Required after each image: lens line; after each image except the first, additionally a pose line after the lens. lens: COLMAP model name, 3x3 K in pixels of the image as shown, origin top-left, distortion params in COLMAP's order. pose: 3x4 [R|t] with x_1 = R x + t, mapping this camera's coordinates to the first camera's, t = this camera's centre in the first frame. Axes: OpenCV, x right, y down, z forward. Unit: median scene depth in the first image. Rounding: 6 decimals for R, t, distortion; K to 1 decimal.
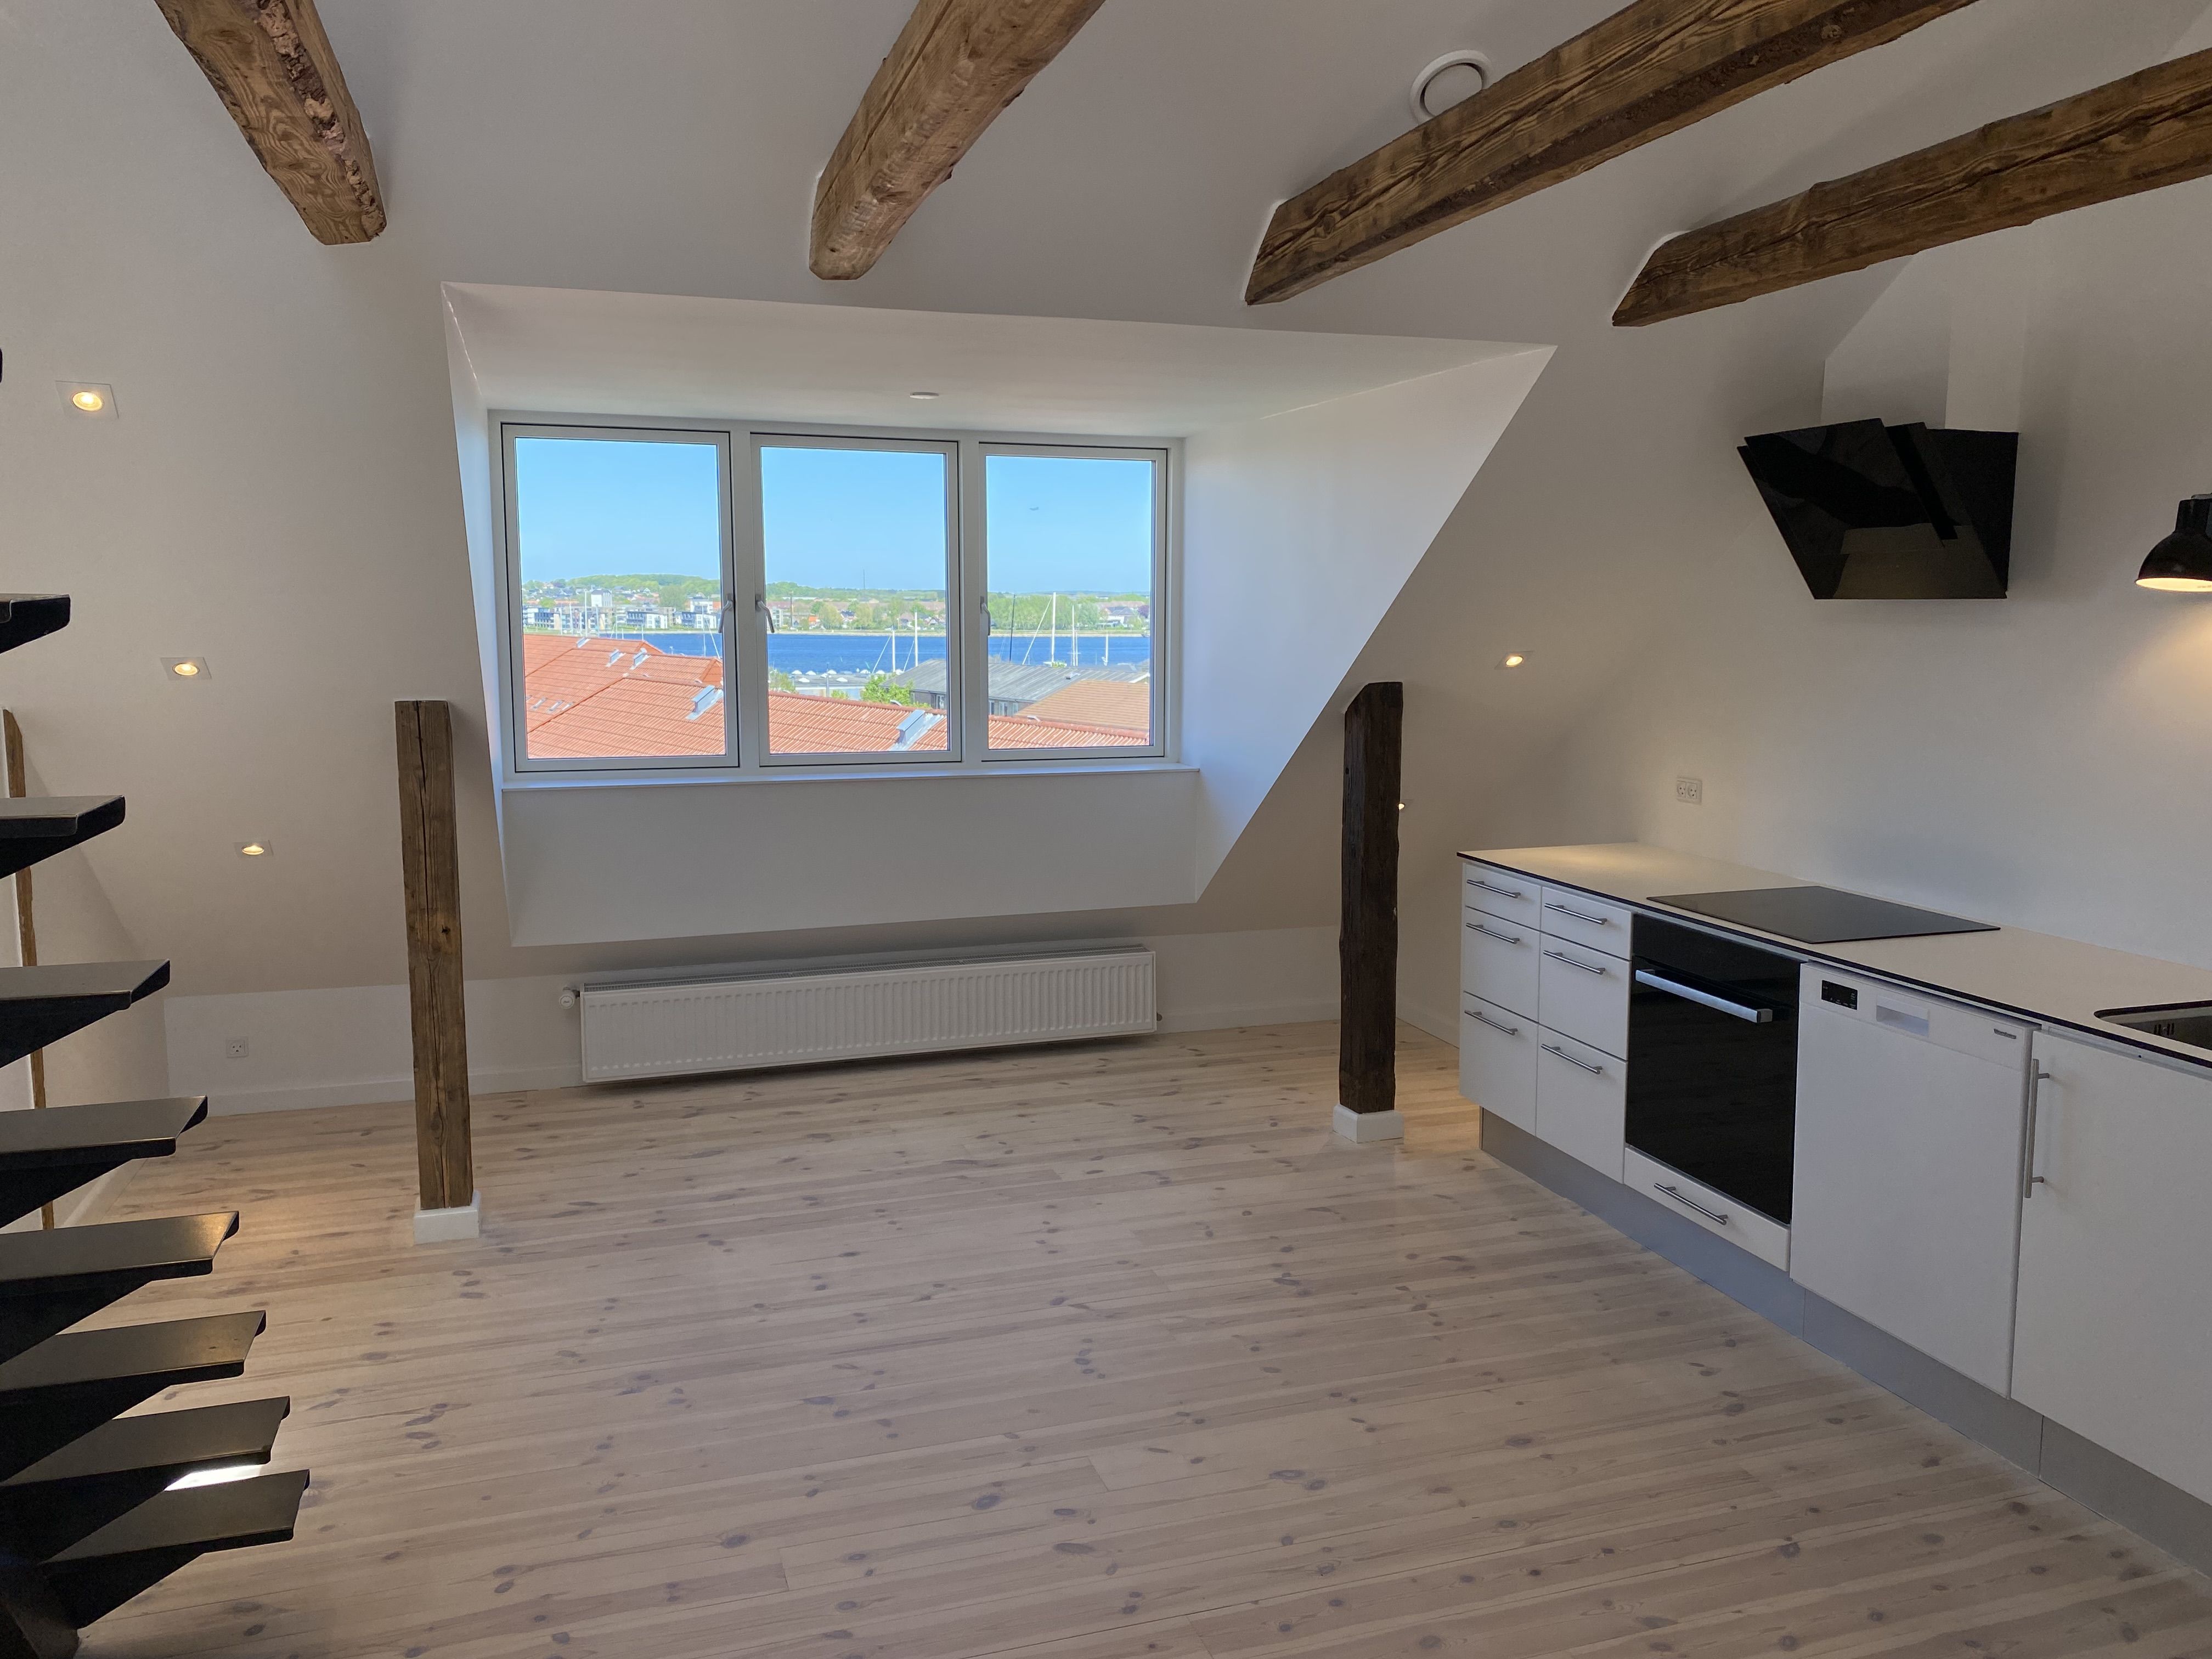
lens RADIAL K [[1701.2, 0, 1121.7], [0, 1701.2, 799.7], [0, 0, 1]] dist [0.012028, -0.000407]
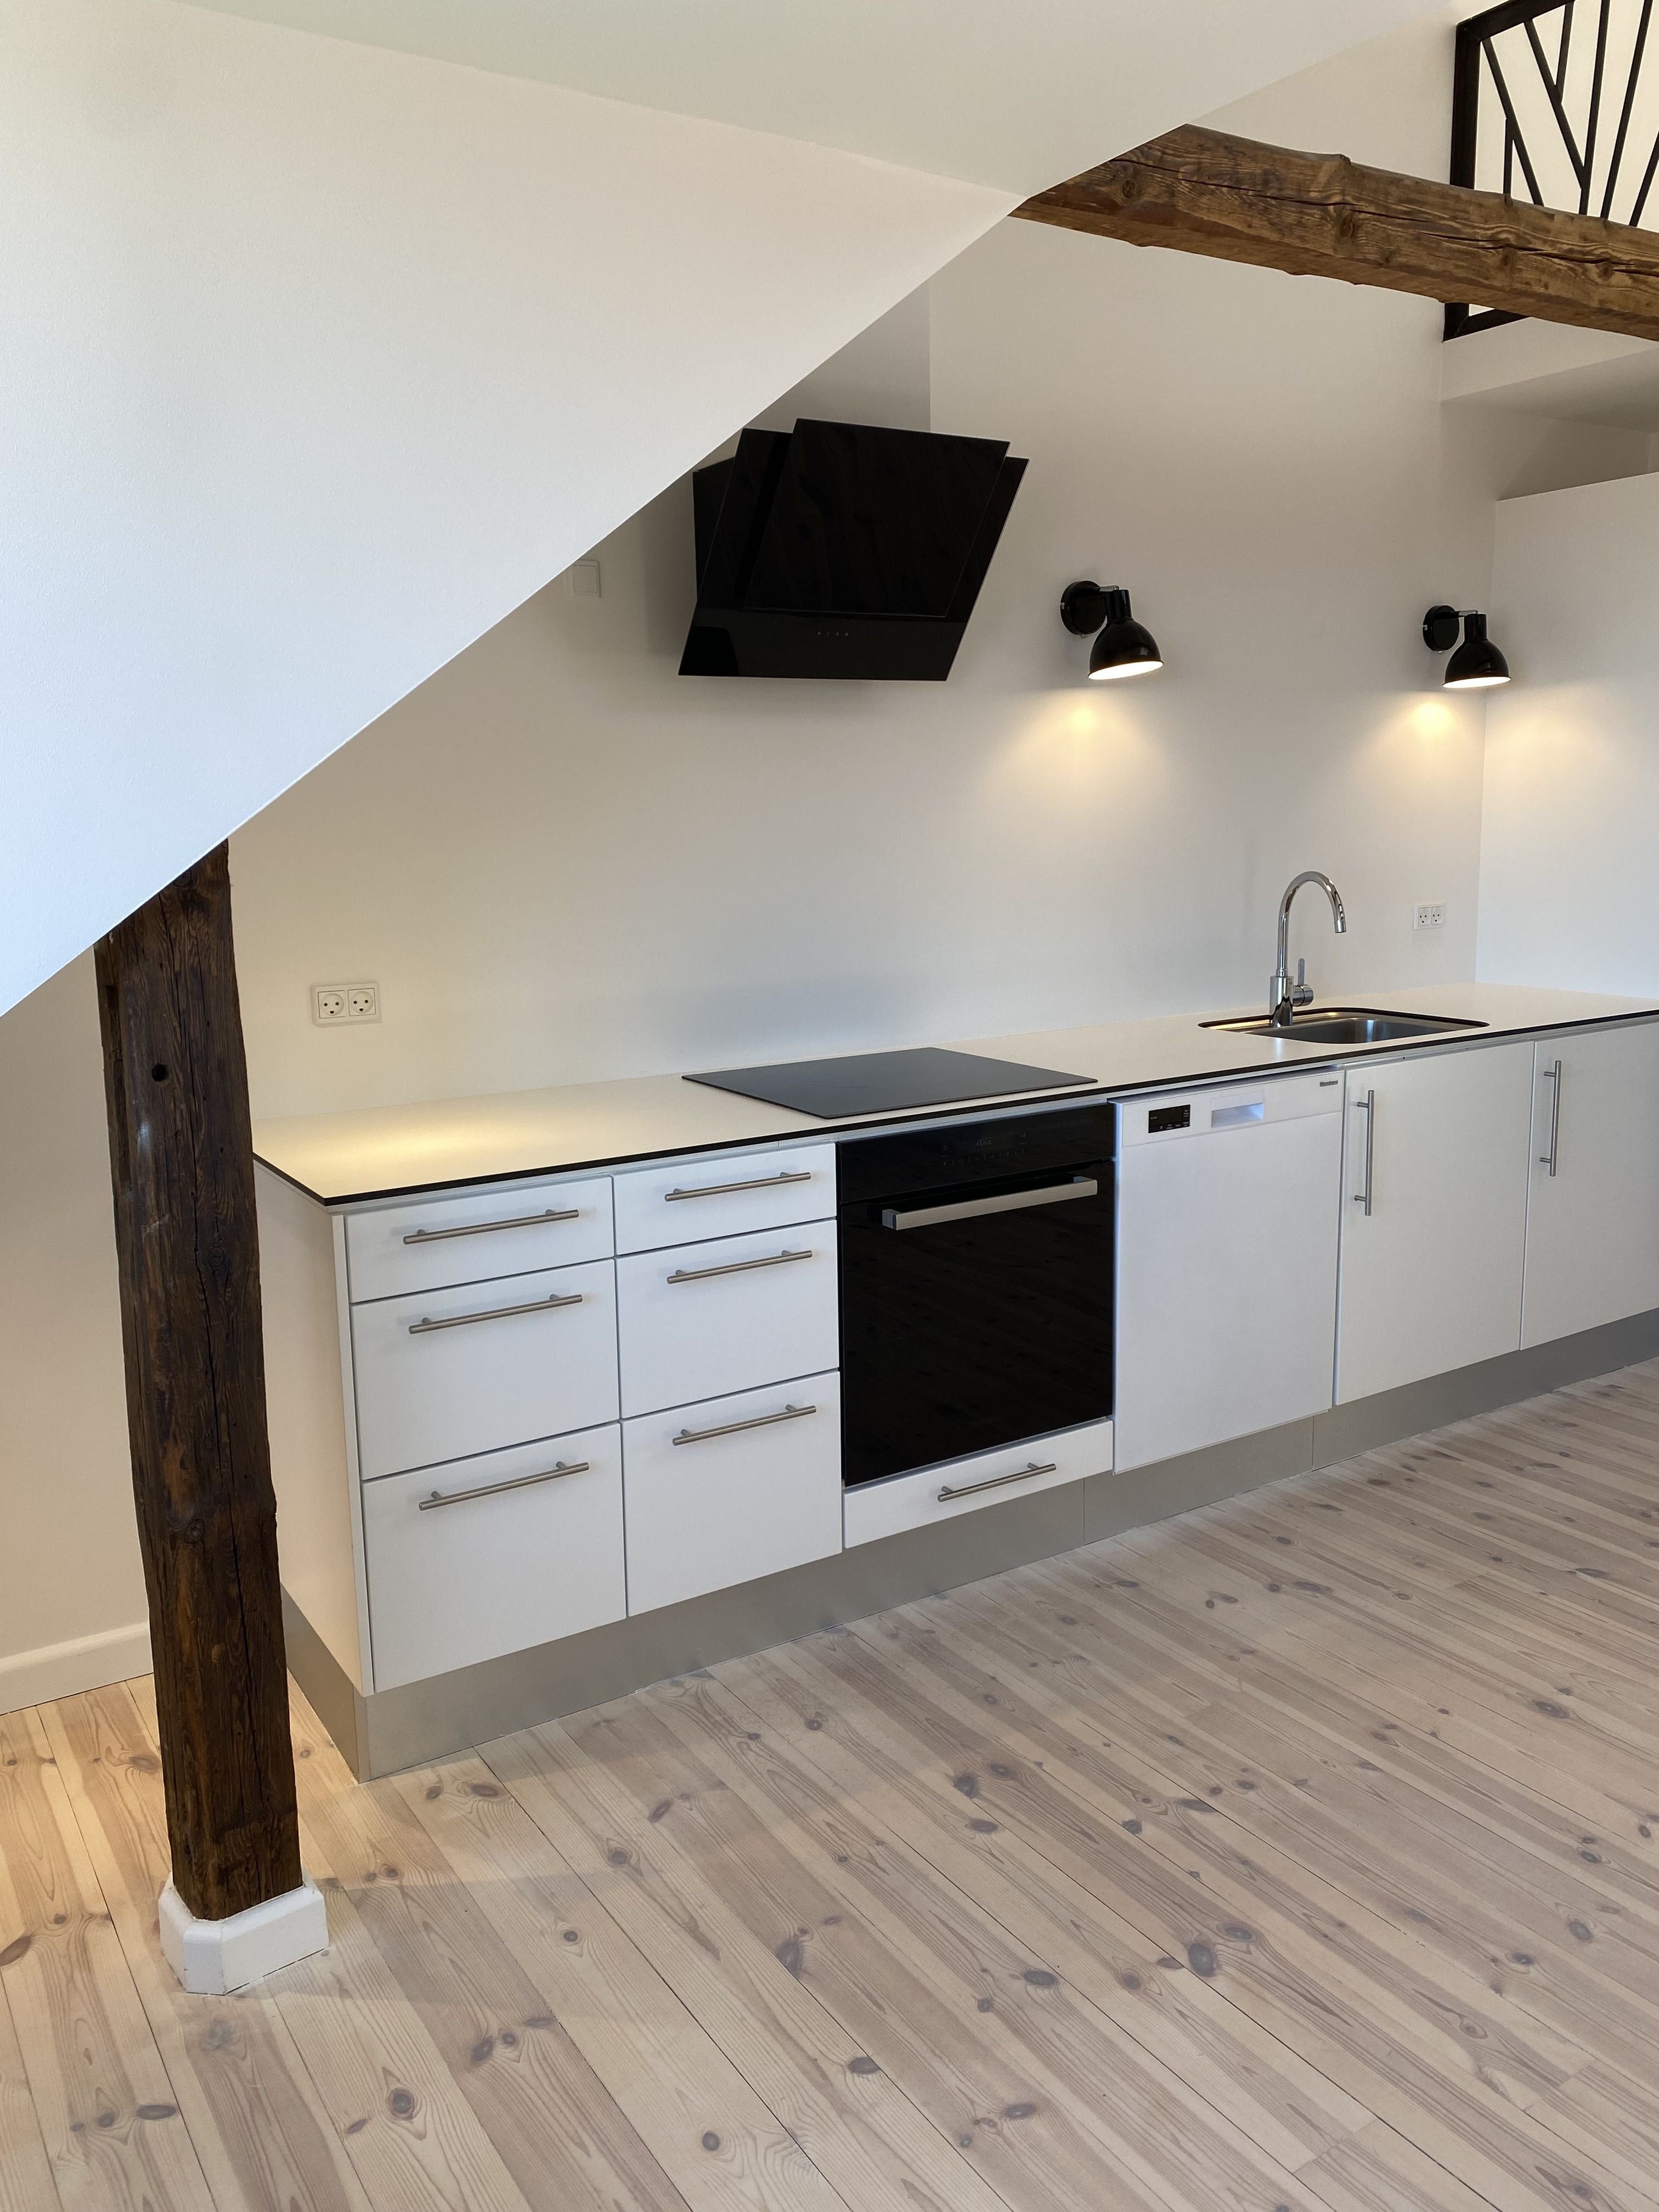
lens RADIAL K [[1701.2, 0, 825.6], [0, 1701.2, 1068.8], [0, 0, 1]] dist [0.012028, -0.000407]
pose [[-0.245705, -0.150054, 0.957660, -0.324248], [0.132072, 0.973551, 0.186429, -0.085244], [-0.960305, 0.172286, -0.219388, 1.179564]]
